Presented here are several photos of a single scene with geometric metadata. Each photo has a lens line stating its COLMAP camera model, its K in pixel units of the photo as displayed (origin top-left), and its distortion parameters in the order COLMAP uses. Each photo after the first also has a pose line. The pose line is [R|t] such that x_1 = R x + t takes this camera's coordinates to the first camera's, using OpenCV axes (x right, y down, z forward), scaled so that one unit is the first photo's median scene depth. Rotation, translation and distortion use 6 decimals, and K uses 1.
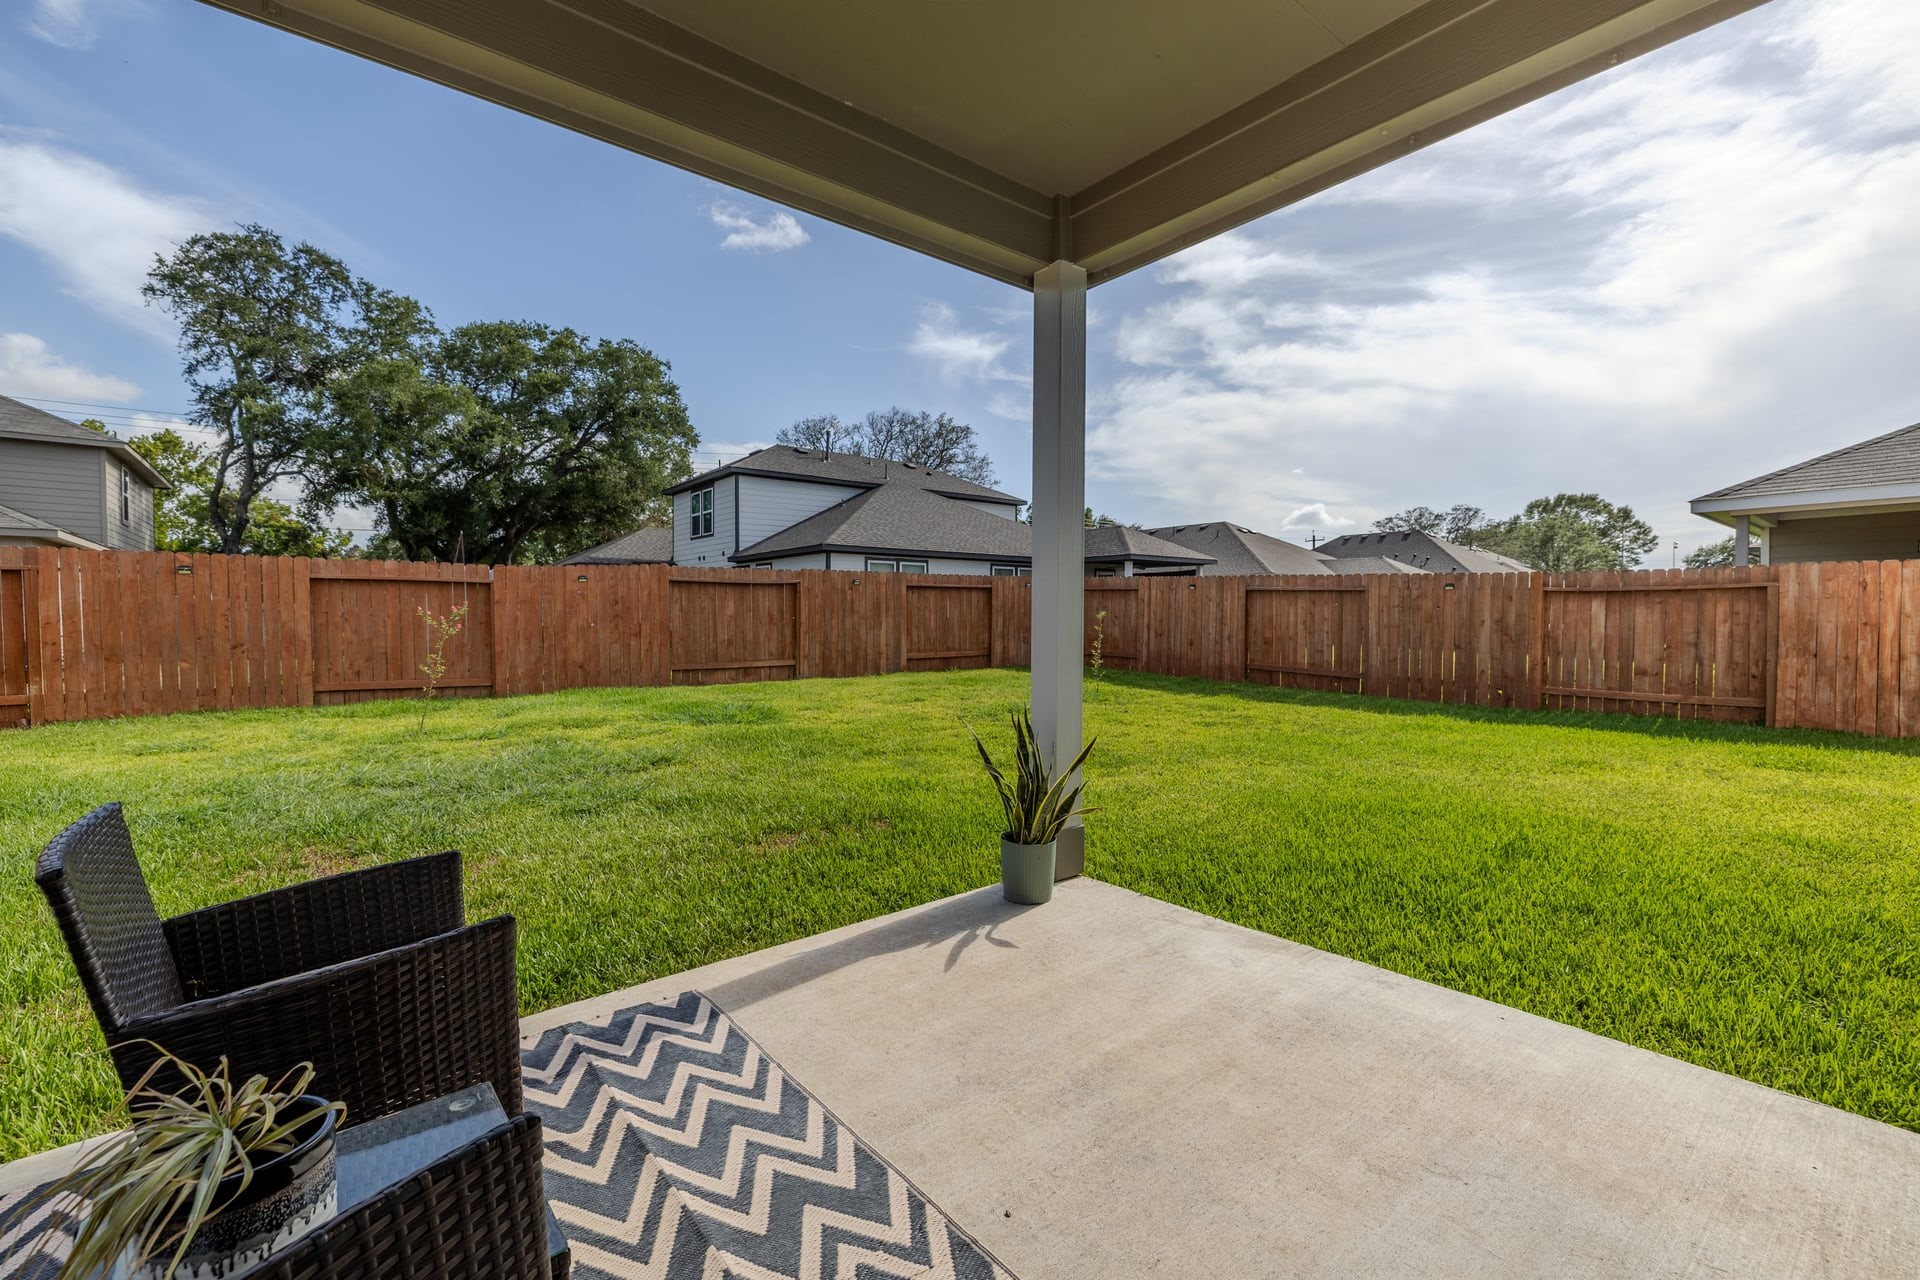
lens RADIAL K [[809.1, 0, 957.5], [0, 809.1, 626.2], [0, 0, 1]] dist [-0.000456, -0.000369]
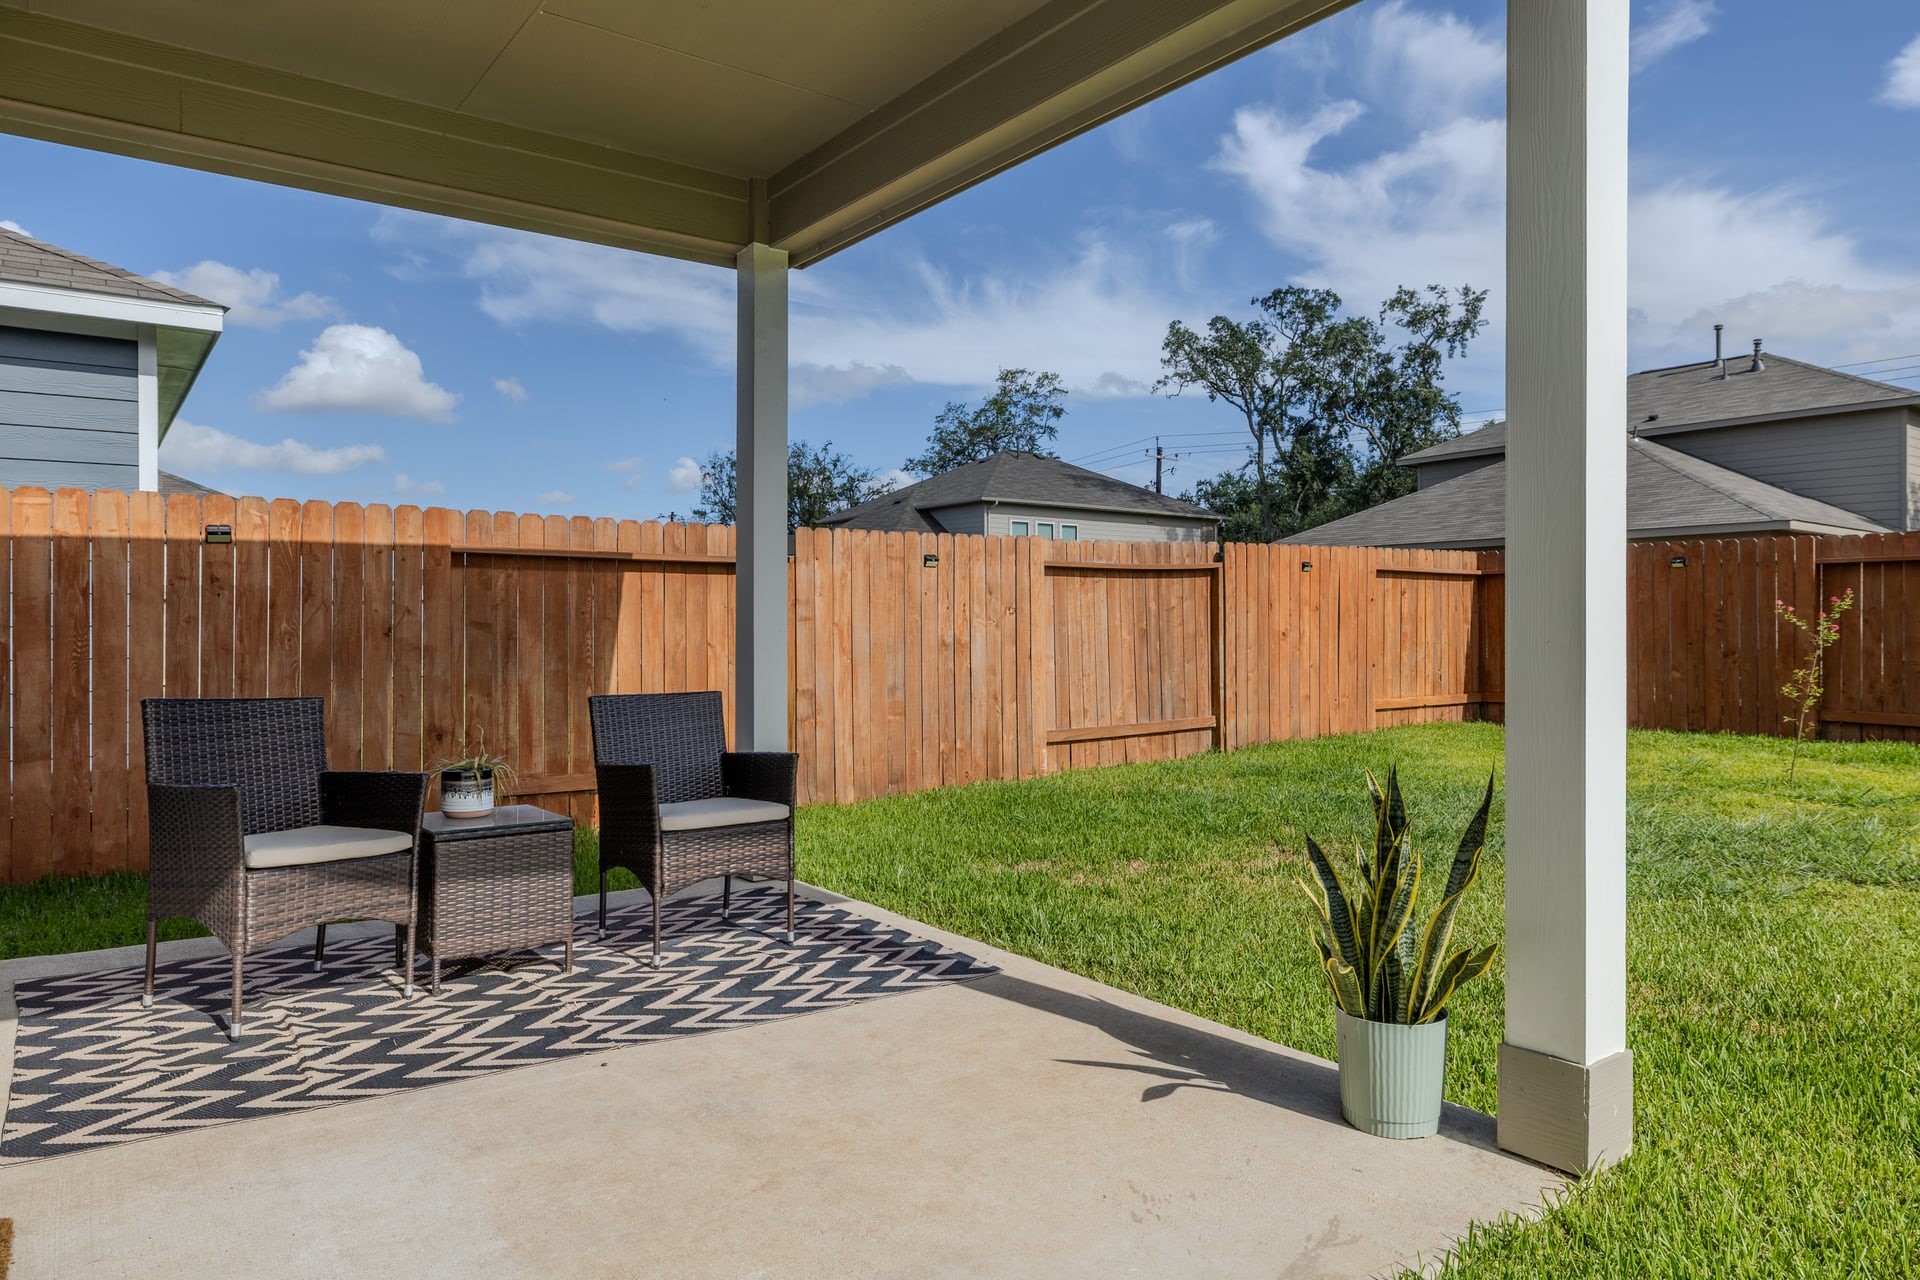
lens RADIAL K [[1219.7, 0, 962.0], [0, 1219.7, 638.6], [0, 0, 1]] dist [0.000650, -0.000070]
pose [[-0.044871, 0.010834, -0.998934, 0.177920], [-0.012241, 0.999860, 0.011394, 0.002458], [0.998918, 0.012739, -0.044732, 0.149437]]
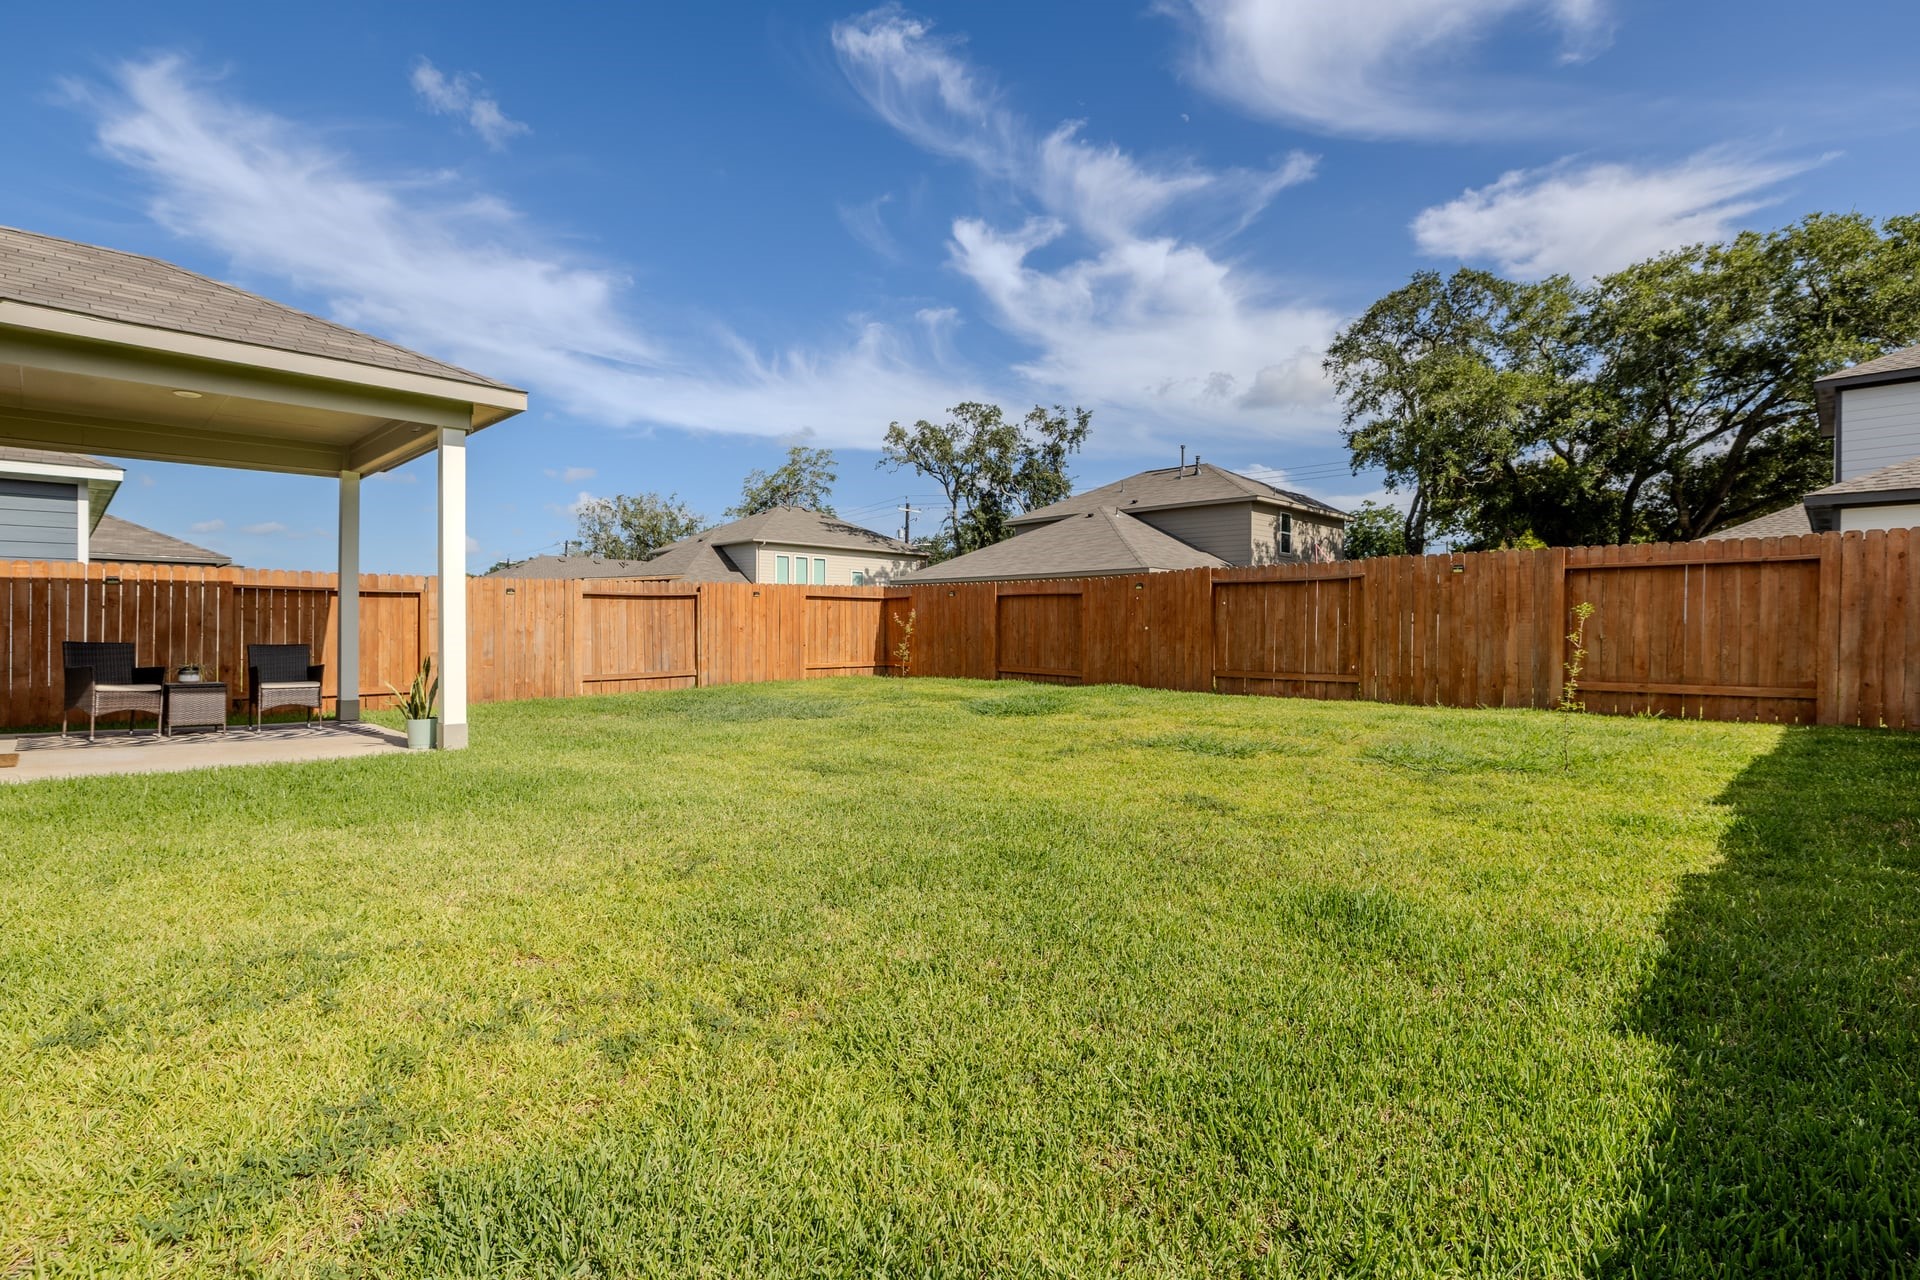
lens RADIAL K [[911.9, 0, 948.9], [0, 911.9, 632.9], [0, 0, 1]] dist [-0.005468, -0.000299]
pose [[0.106661, 0.004943, -0.994283, 0.711511], [-0.015552, 0.999874, 0.003302, 0.004151], [0.994174, 0.015111, 0.106725, 0.584671]]
